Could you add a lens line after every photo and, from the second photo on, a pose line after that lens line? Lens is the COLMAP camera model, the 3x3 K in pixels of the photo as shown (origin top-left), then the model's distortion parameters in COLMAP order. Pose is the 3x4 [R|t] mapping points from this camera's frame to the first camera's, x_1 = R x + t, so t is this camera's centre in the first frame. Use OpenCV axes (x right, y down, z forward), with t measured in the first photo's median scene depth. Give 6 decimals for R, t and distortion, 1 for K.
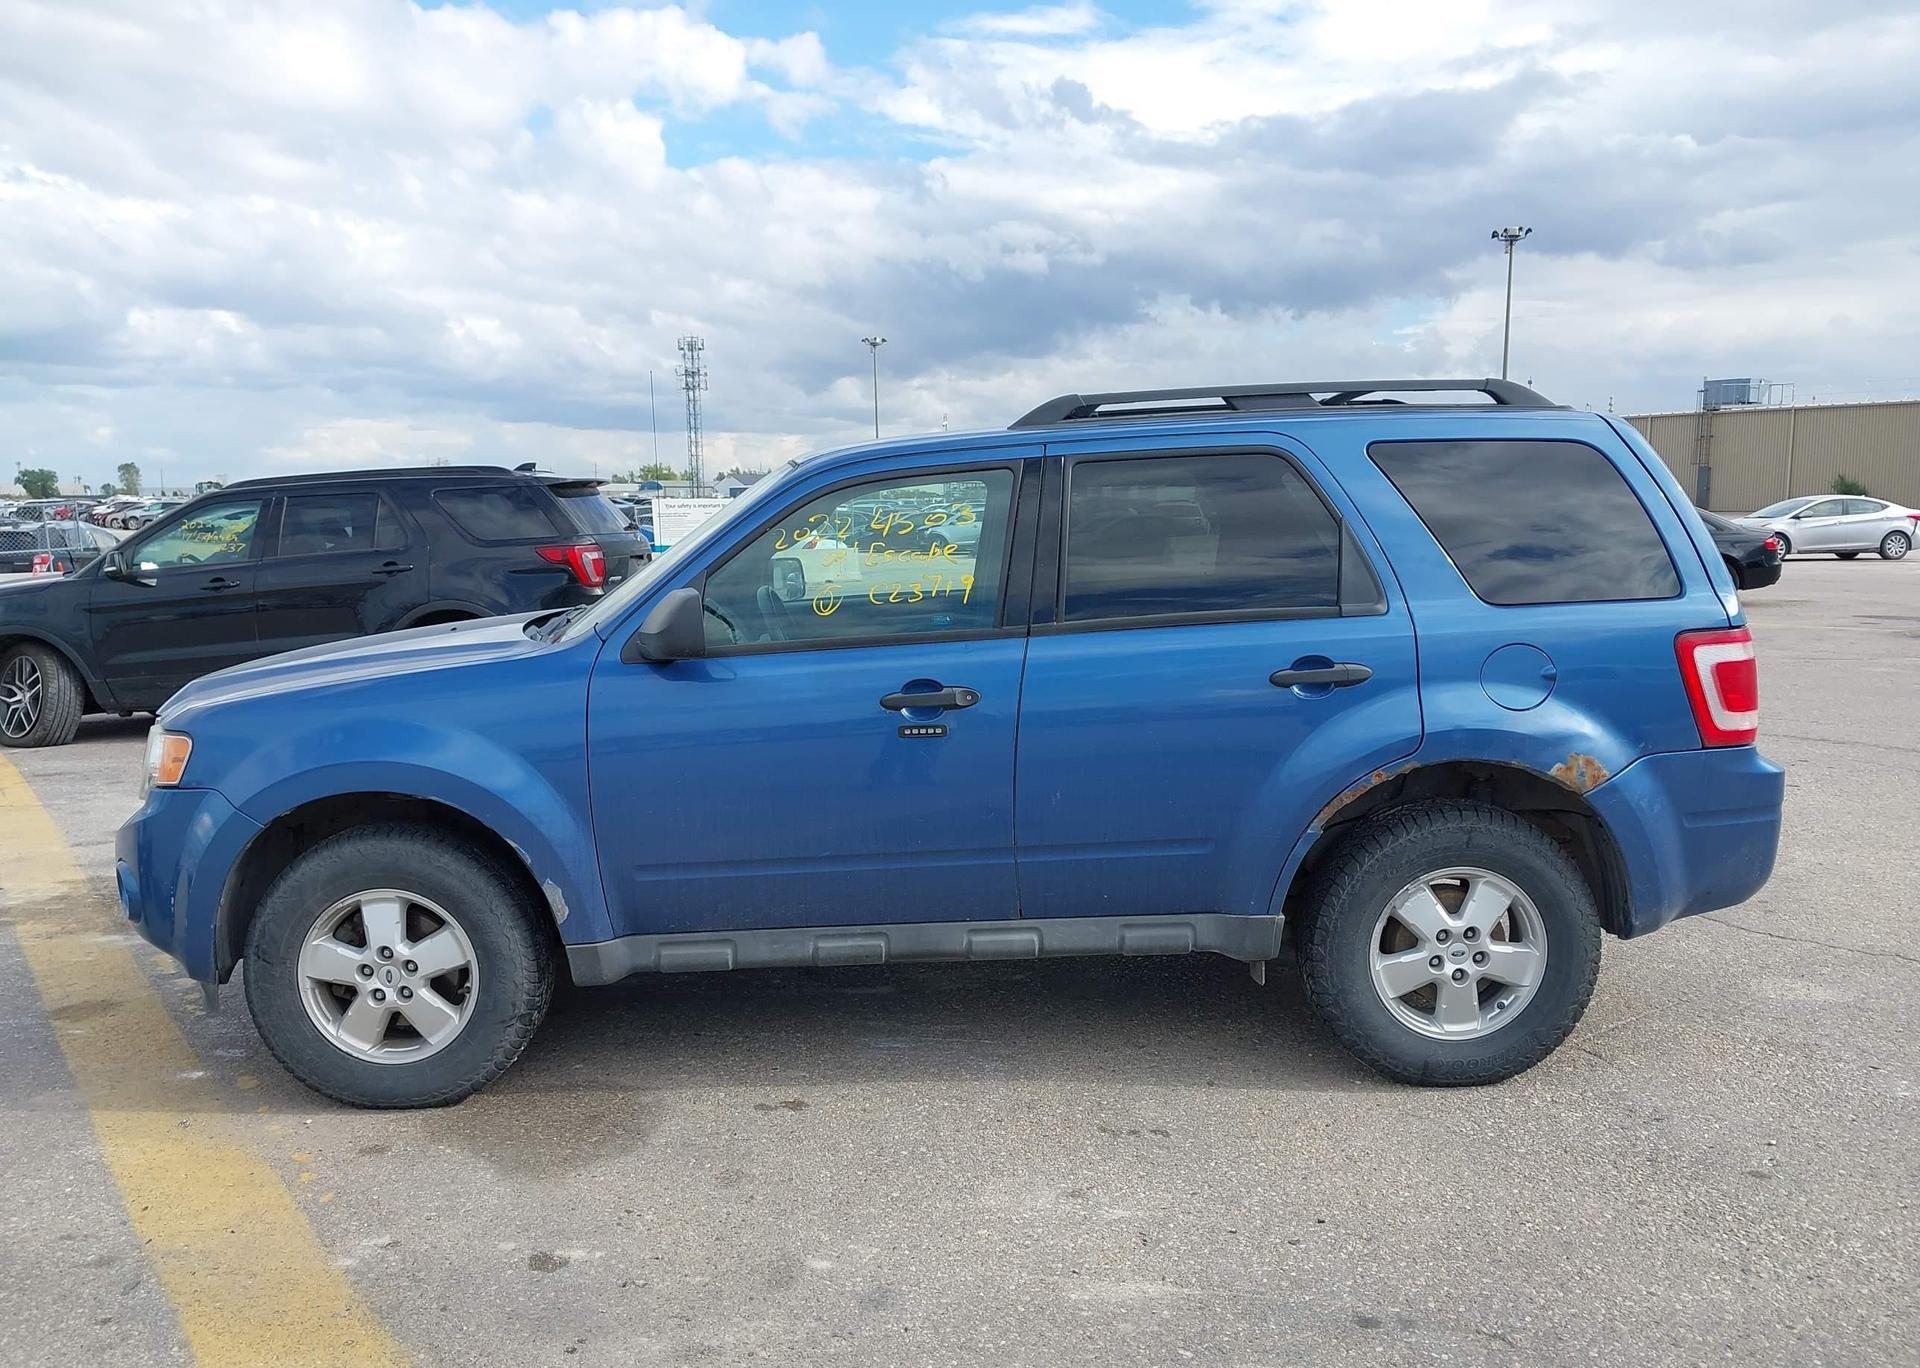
lens RADIAL K [[1517.3, 0, 945.8], [0, 1517.3, 691.3], [0, 0, 1]] dist [0.035499, -0.053012]
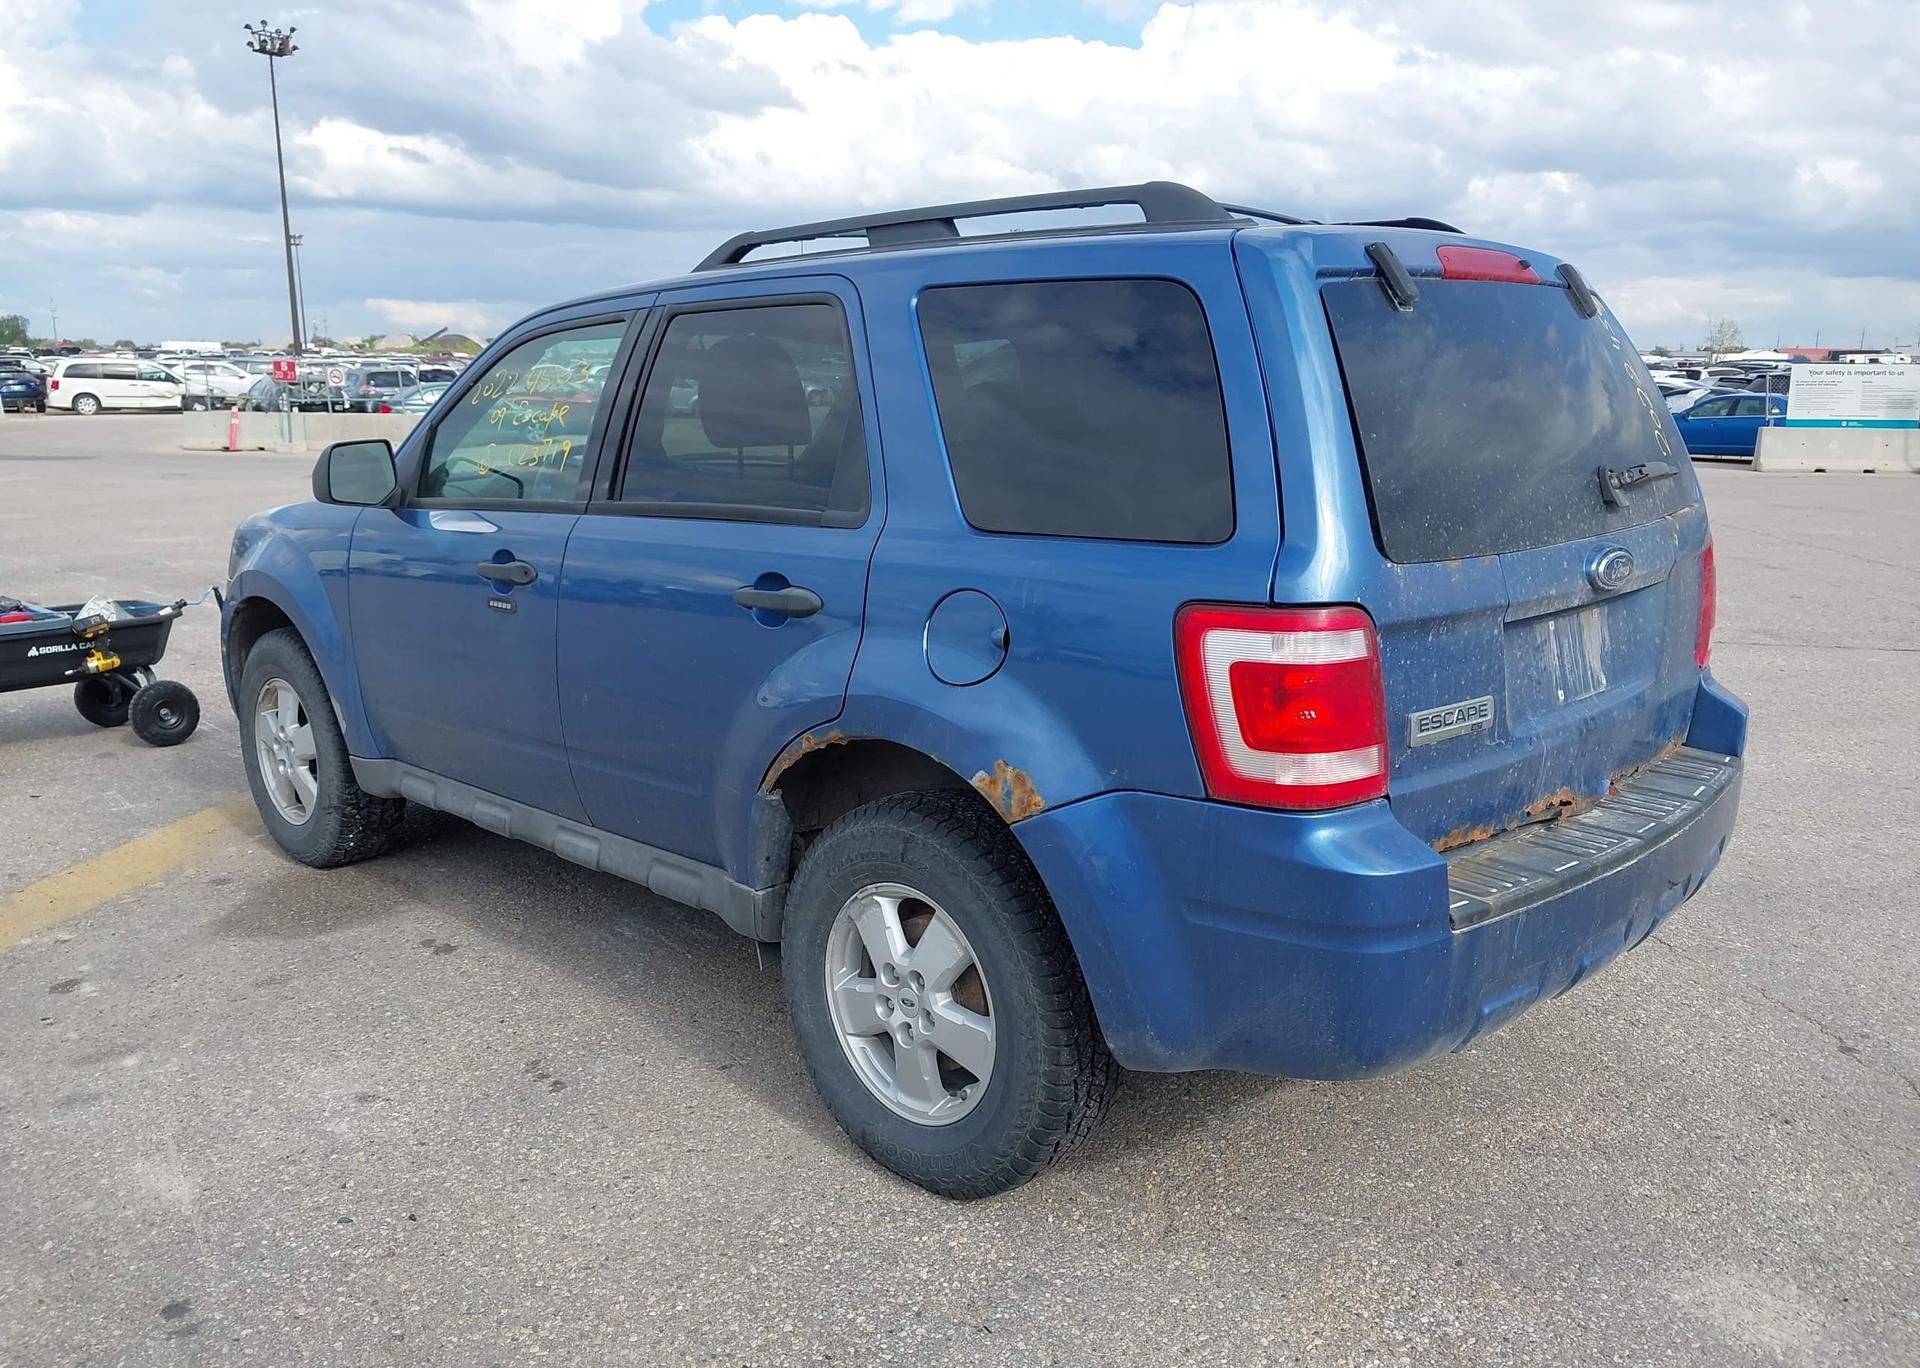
lens RADIAL K [[1517.3, 0, 944.1], [0, 1517.3, 688.6], [0, 0, 1]] dist [0.035499, -0.053012]
pose [[0.704831, 0.163299, -0.690324, 0.827169], [-0.103976, 0.986415, 0.127179, -0.070326], [0.701714, -0.017862, 0.712235, 0.502304]]
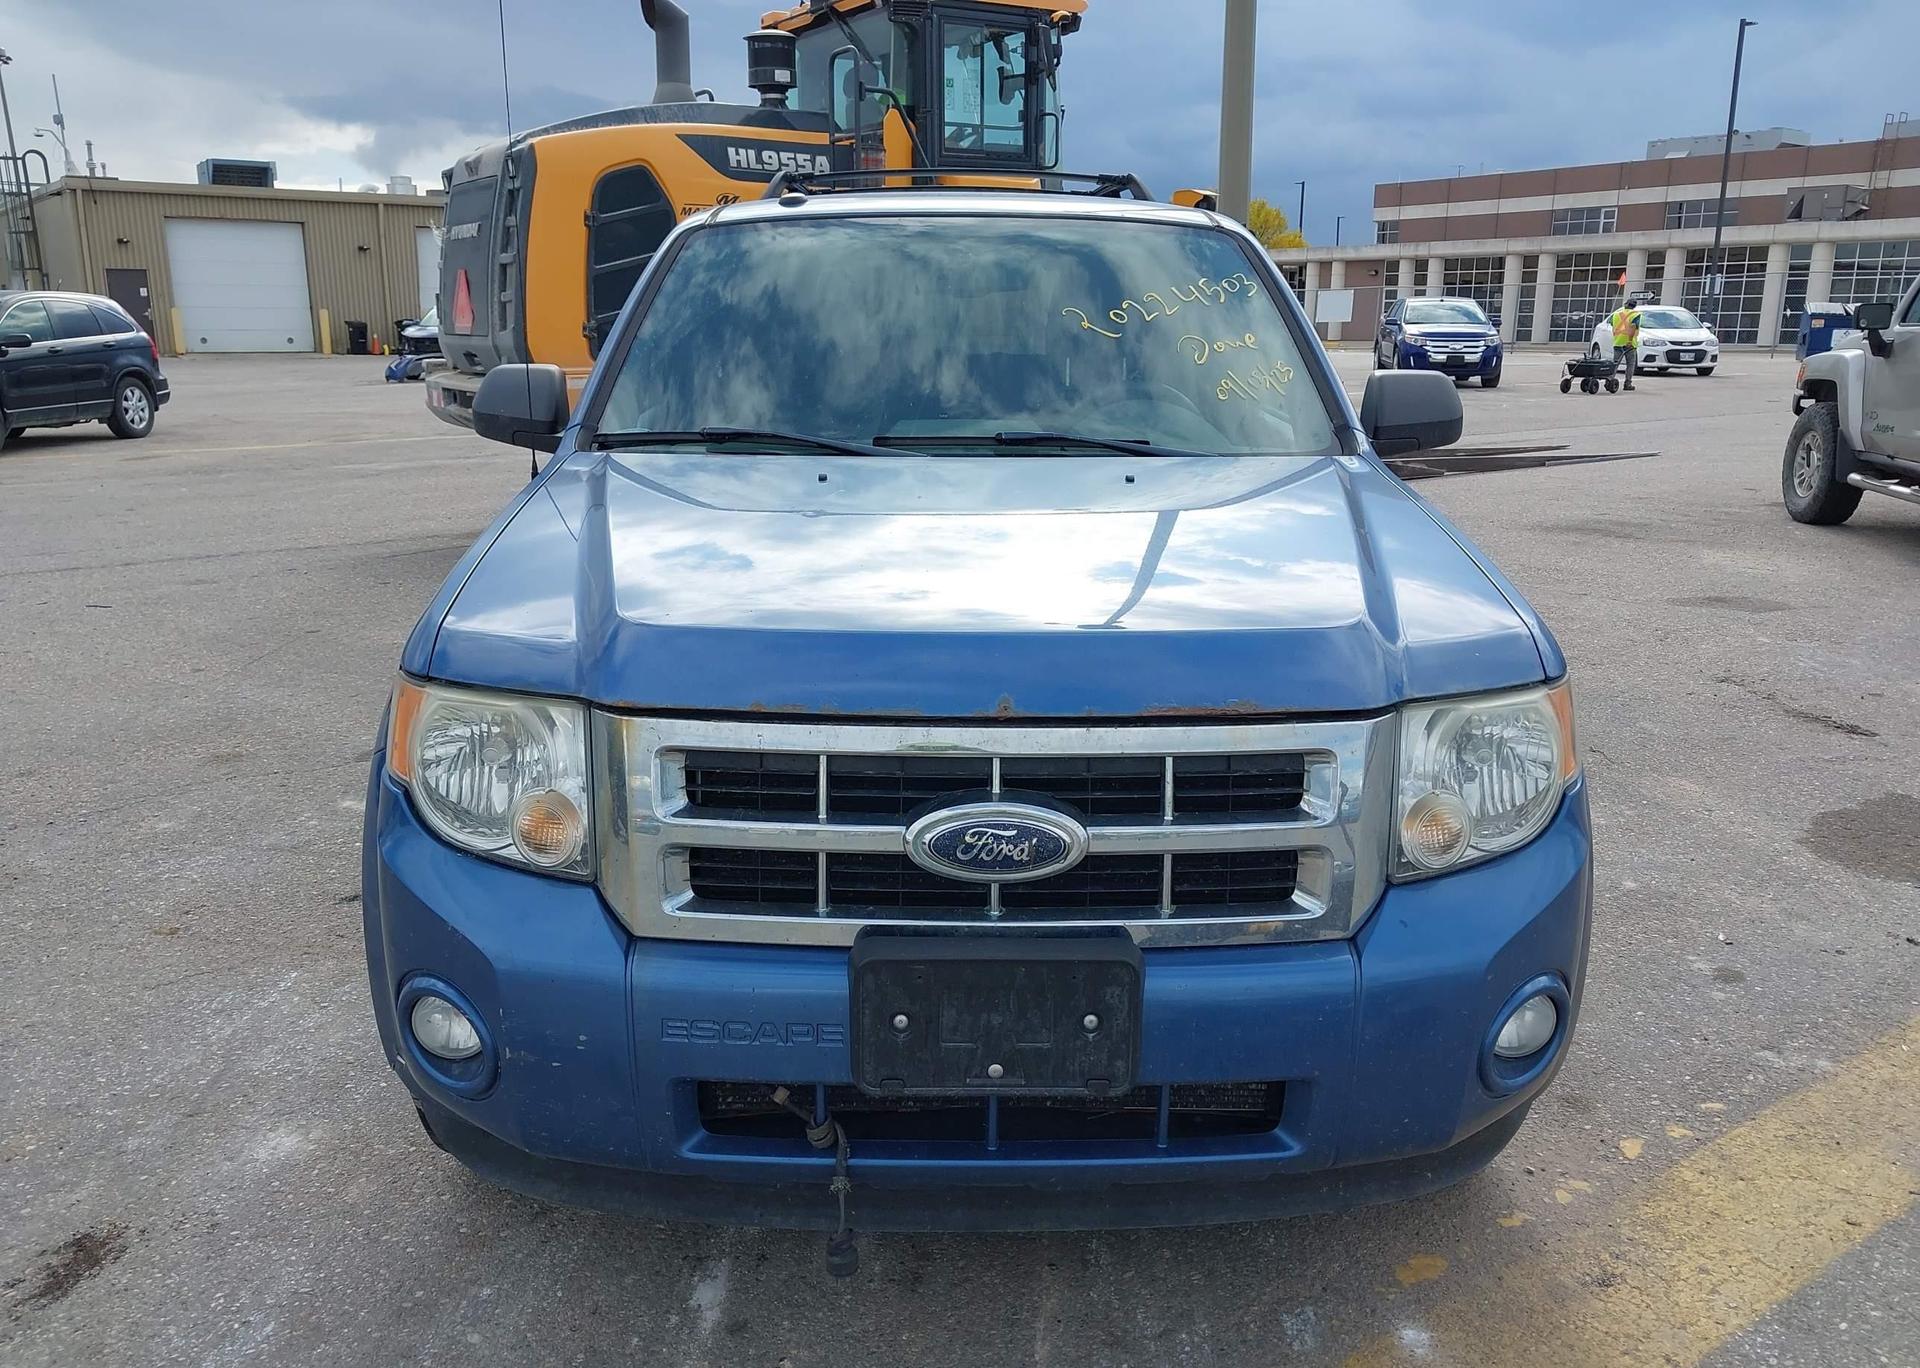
lens RADIAL K [[1517.3, 0, 957.3], [0, 1517.3, 673.5], [0, 0, 1]] dist [0.035499, -0.053012]
pose [[-0.007325, -0.218695, 0.975766, -1.027767], [0.126141, 0.967795, 0.217856, -0.115529], [-0.991985, 0.124680, 0.020497, 1.201183]]
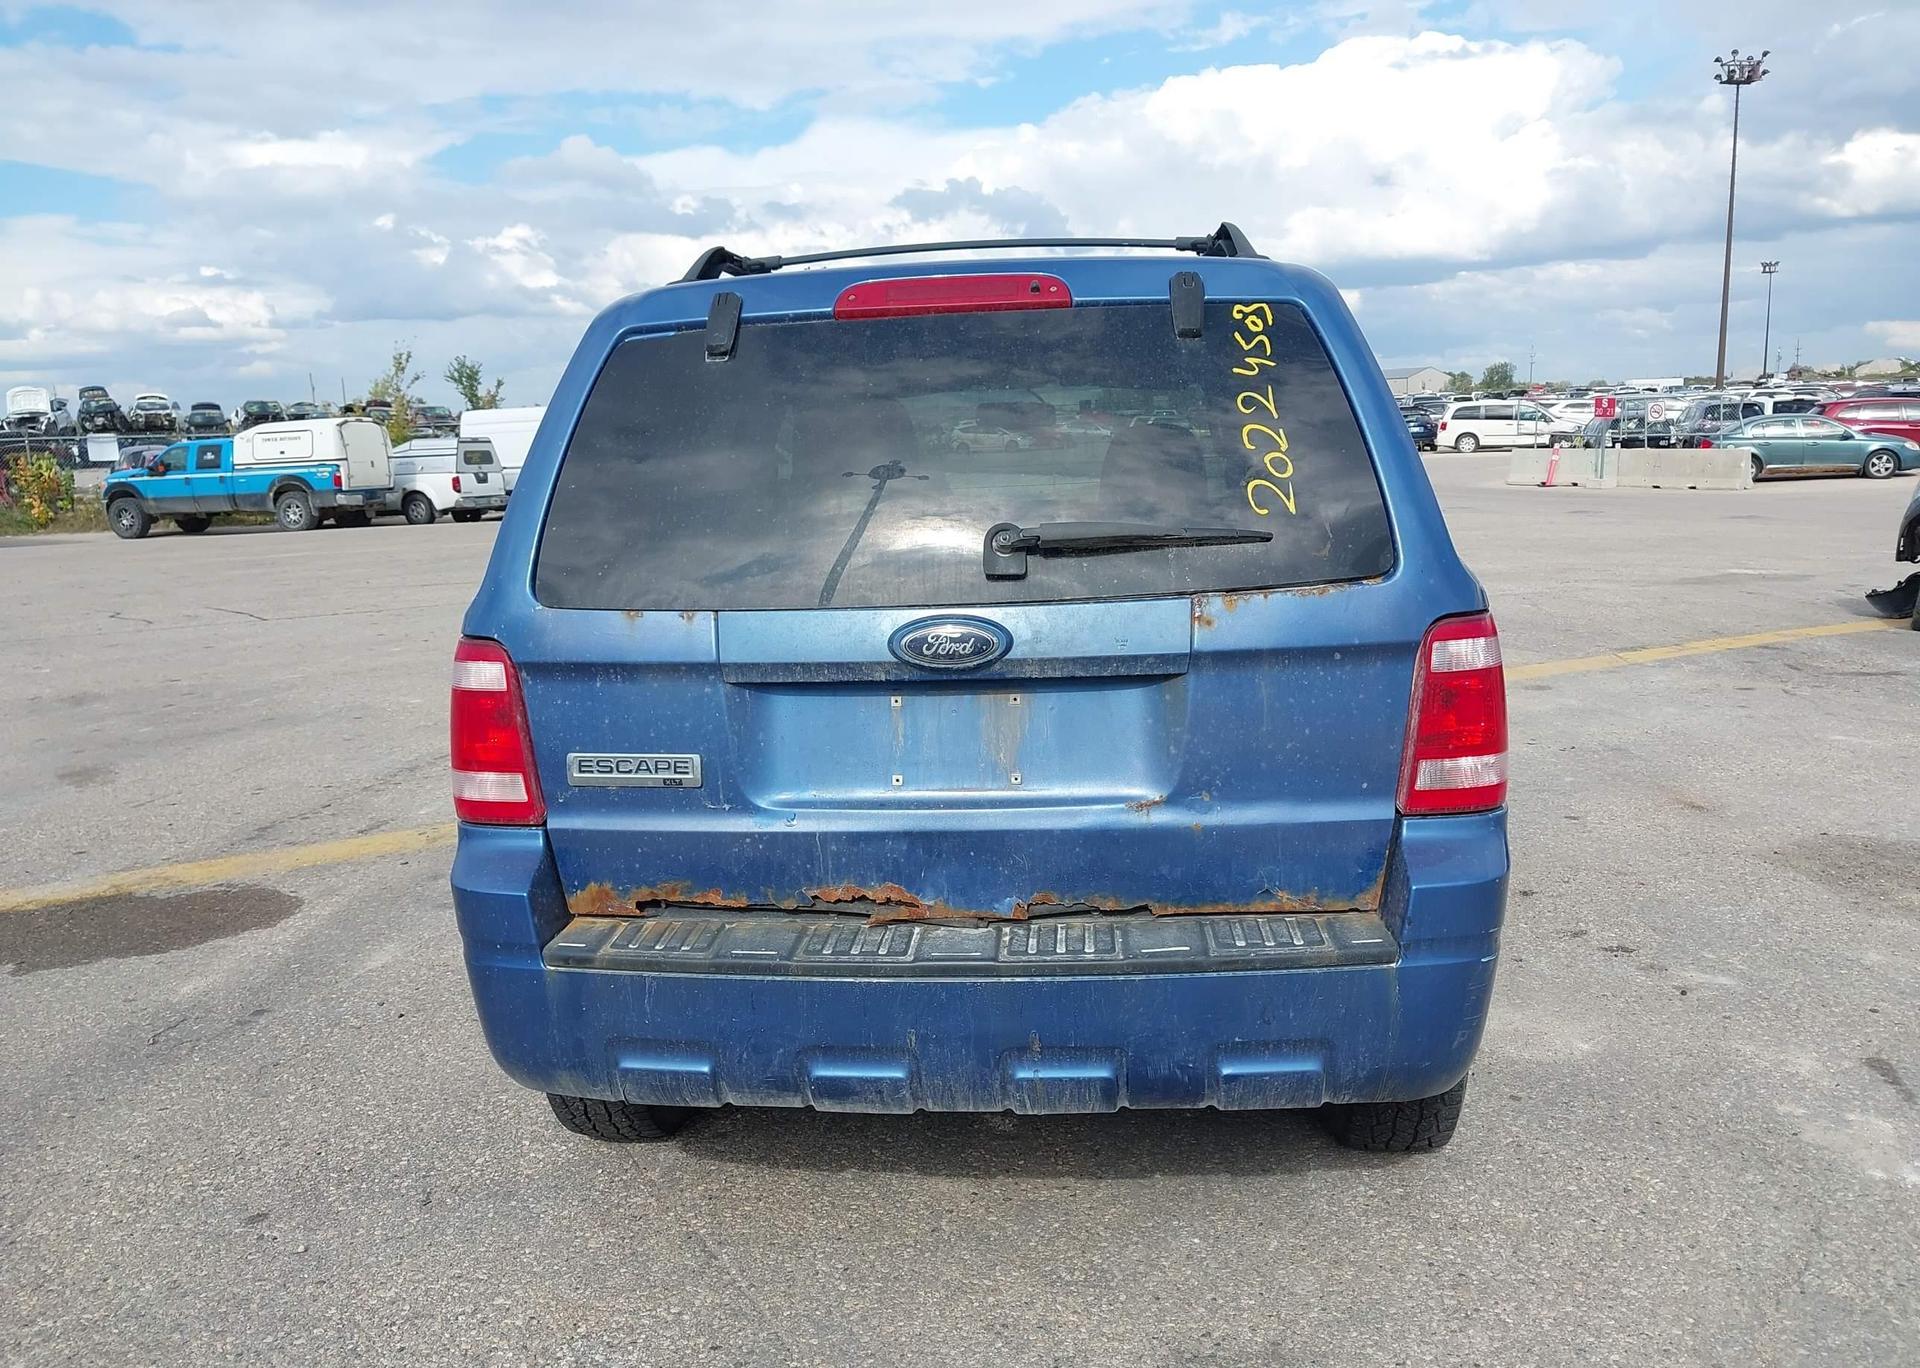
lens RADIAL K [[1517.3, 0, 945.4], [0, 1517.3, 684.8], [0, 0, 1]] dist [0.035499, -0.053012]
pose [[-0.112701, 0.185738, -0.976115, 1.145985], [-0.092114, 0.976190, 0.196387, -0.171670], [0.989350, 0.112047, -0.092909, 1.286959]]
